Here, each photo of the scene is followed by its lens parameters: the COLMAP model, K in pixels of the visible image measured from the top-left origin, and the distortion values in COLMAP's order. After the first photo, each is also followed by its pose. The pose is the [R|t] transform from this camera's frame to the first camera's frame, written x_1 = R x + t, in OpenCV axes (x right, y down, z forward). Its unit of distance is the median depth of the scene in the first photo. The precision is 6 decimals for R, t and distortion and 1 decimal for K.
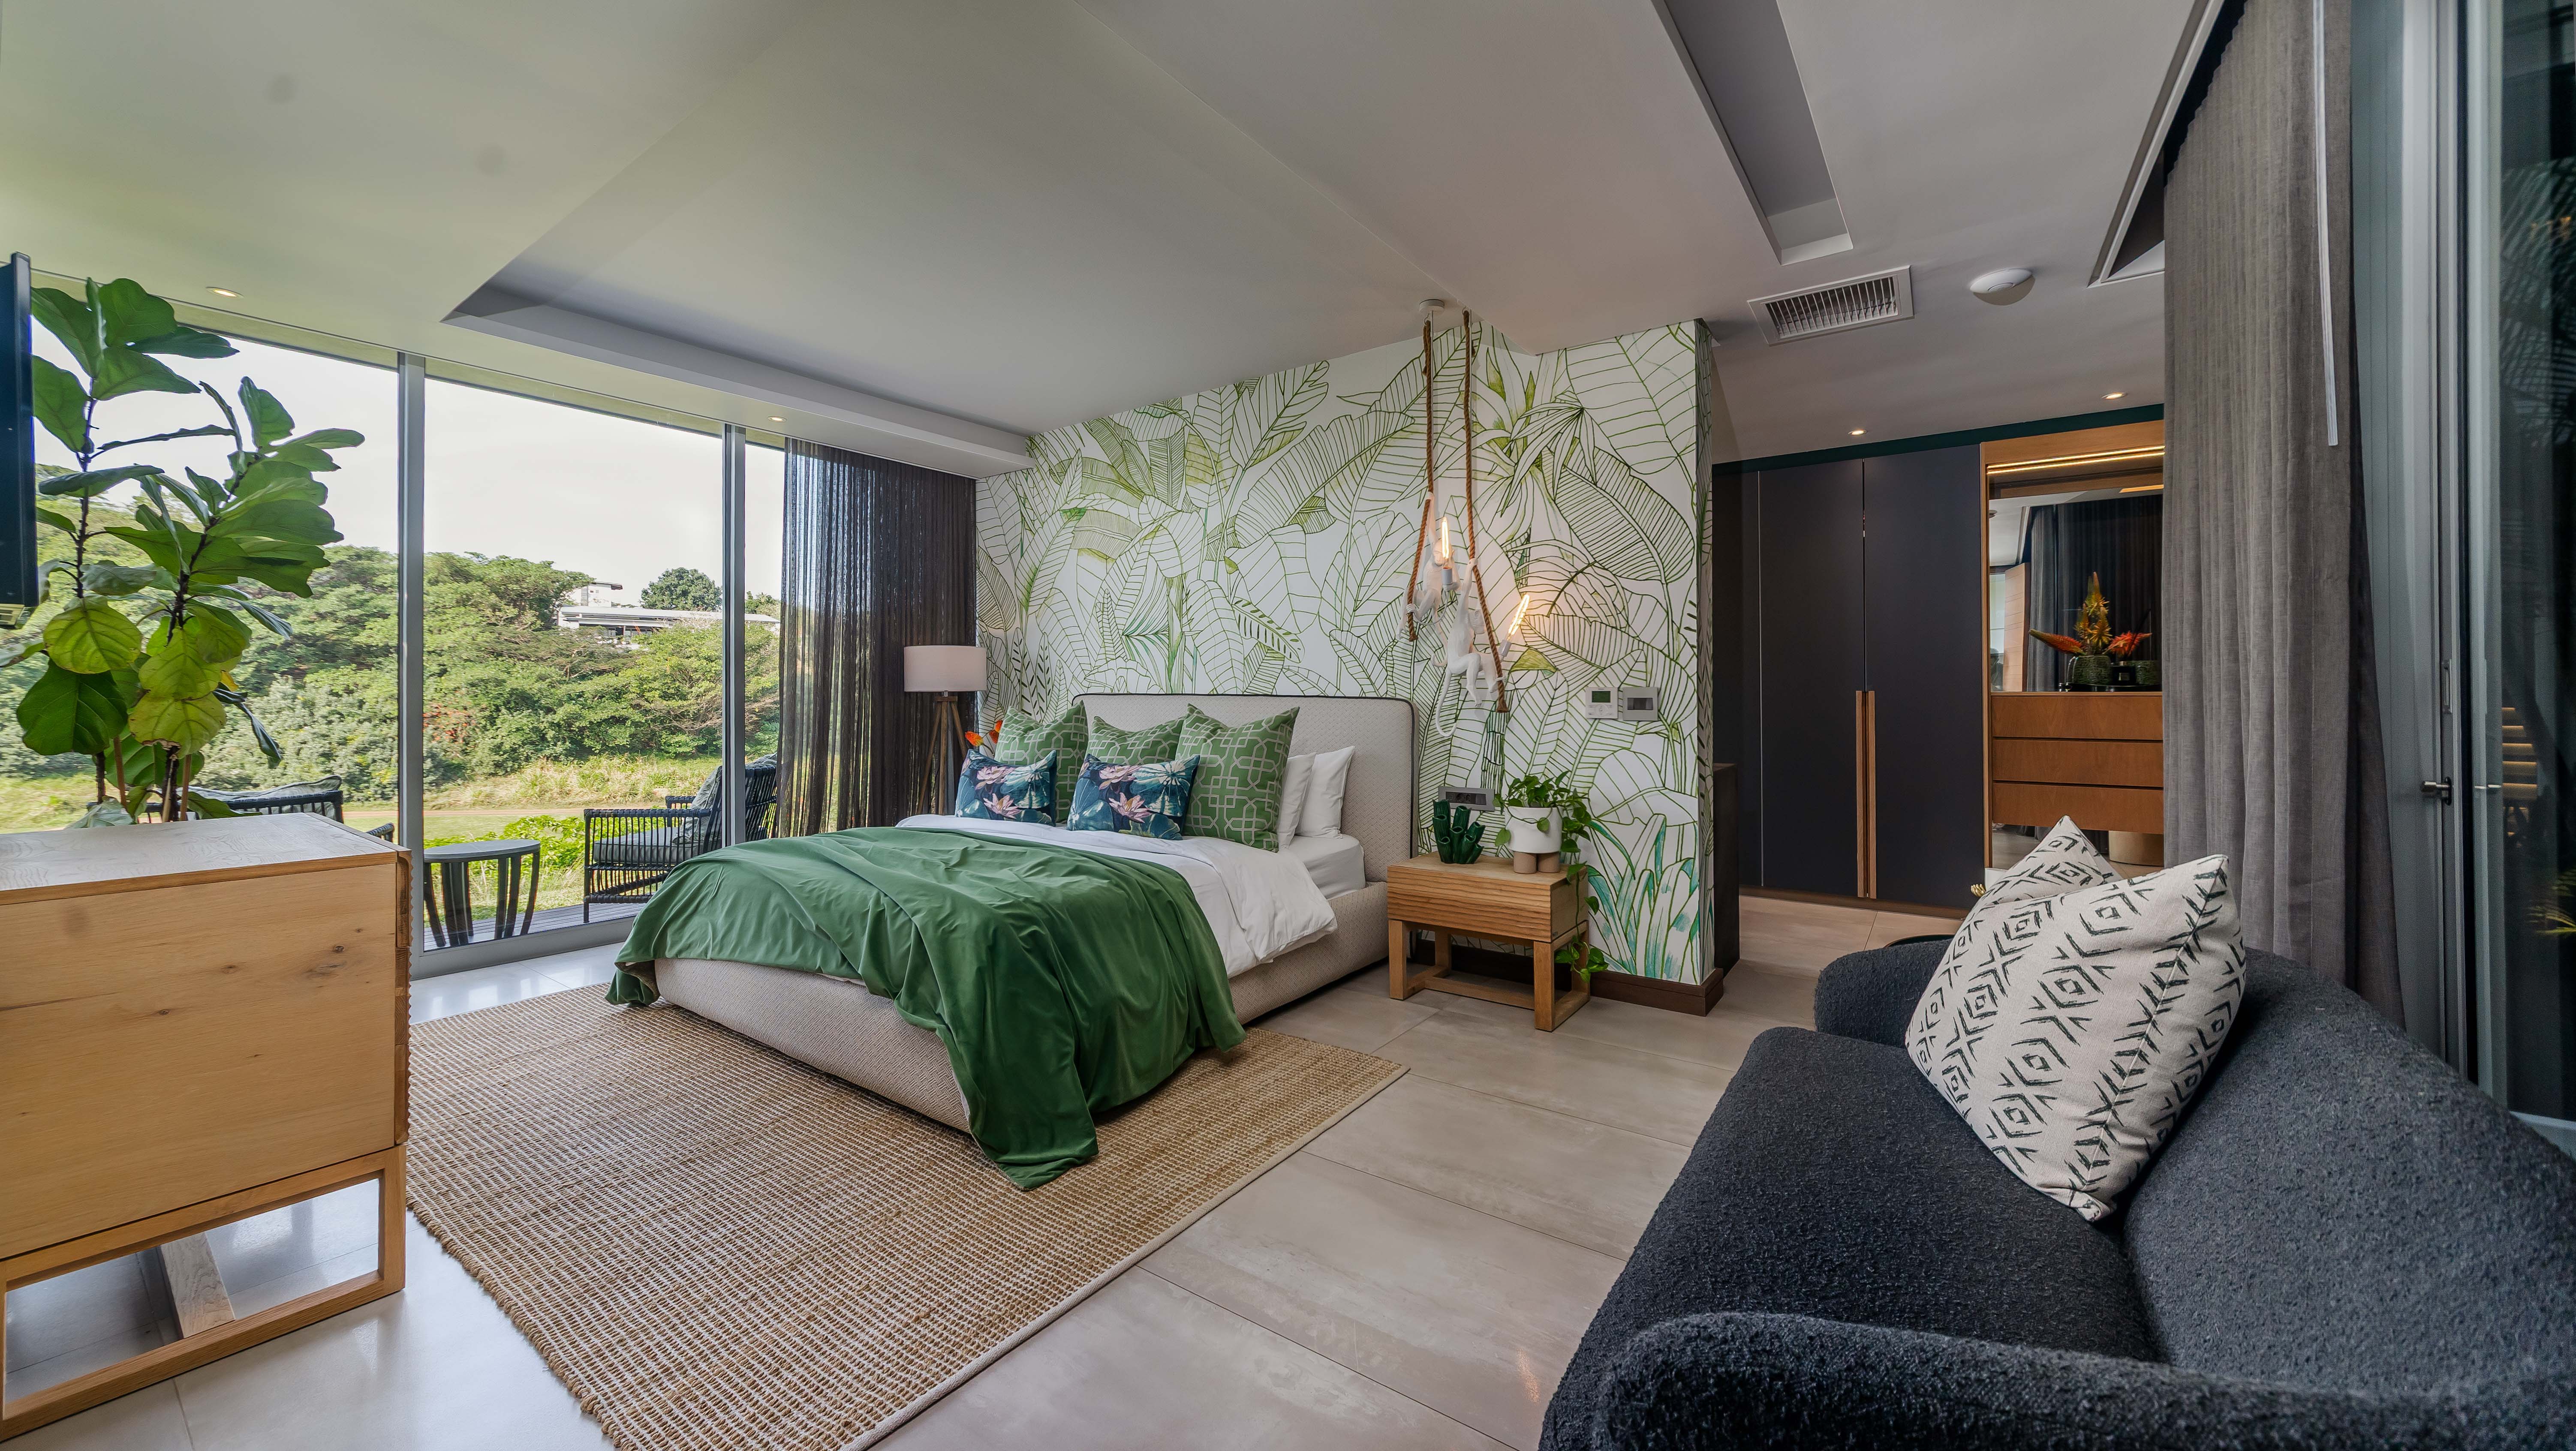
lens RADIAL K [[936.0, 0, 1264.3], [0, 936.0, 688.5], [0, 0, 1]] dist [0.008414, -0.001034]
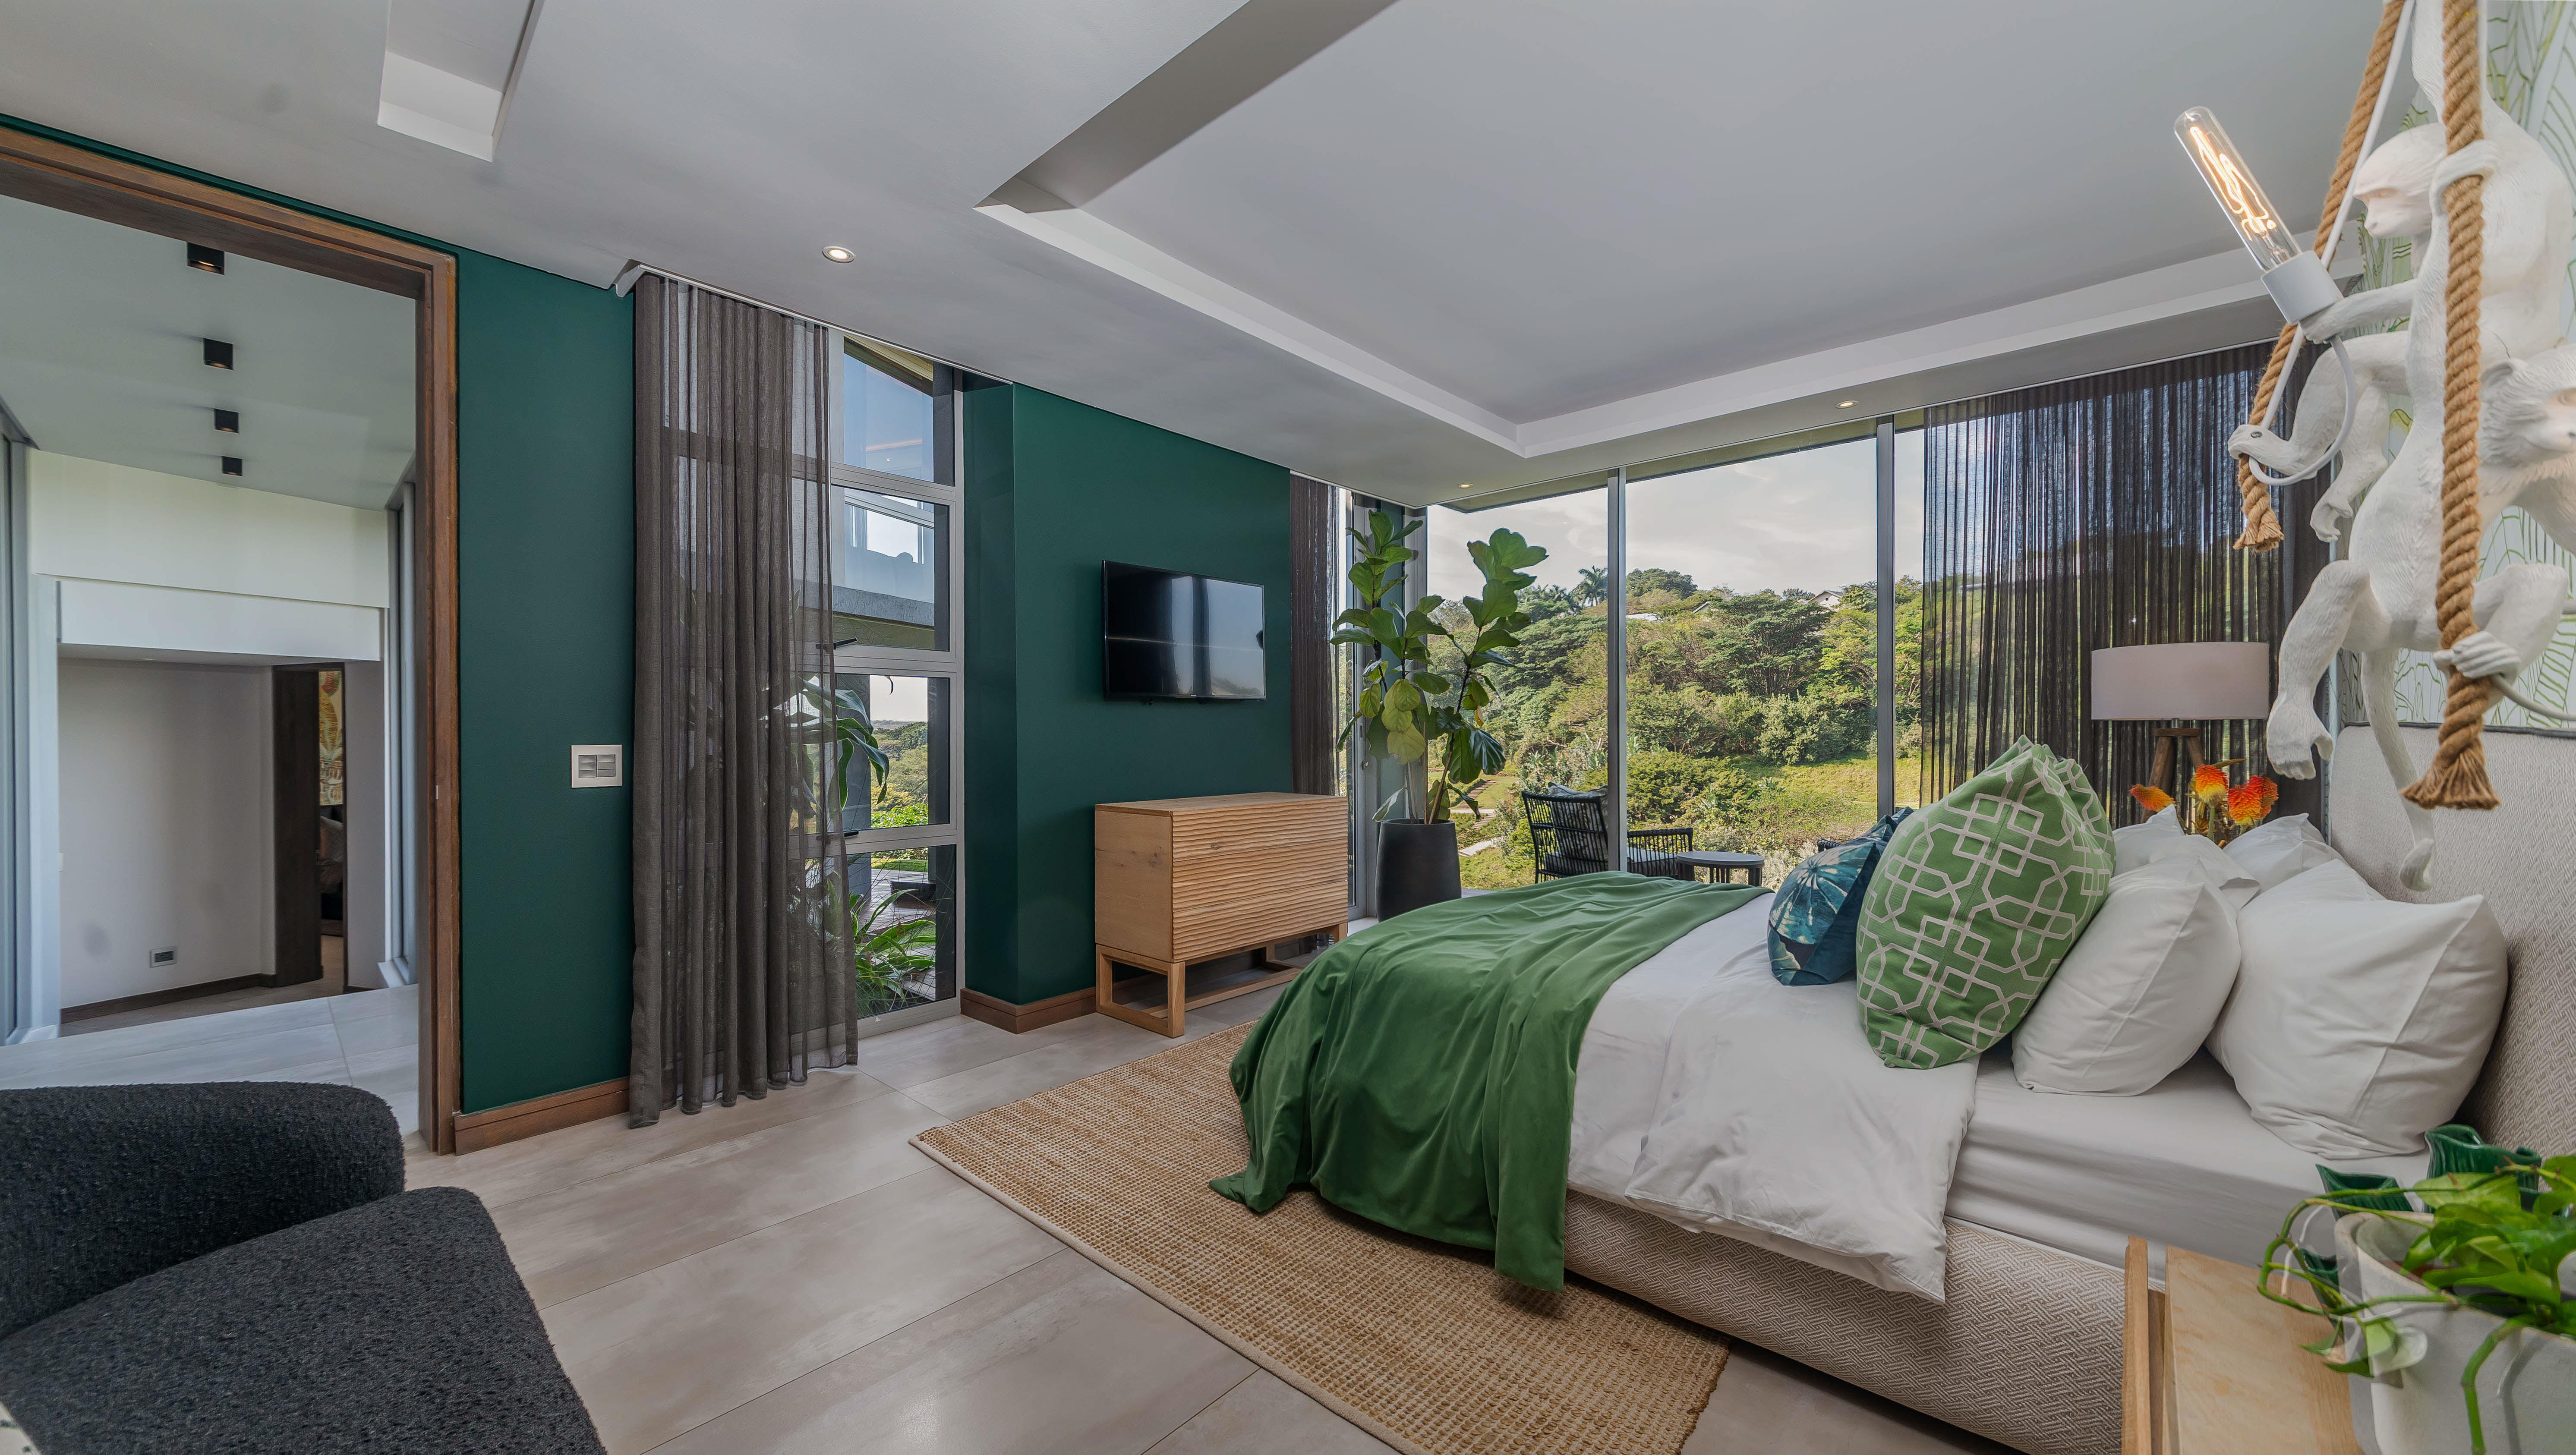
lens RADIAL K [[936.0, 0, 1250.3], [0, 936.0, 729.2], [0, 0, 1]] dist [0.008414, -0.001034]
pose [[-0.114590, 0.002067, -0.993411, 0.679443], [0.010833, 0.999941, 0.000831, 0.001630], [0.993354, -0.010667, -0.114605, 0.971605]]
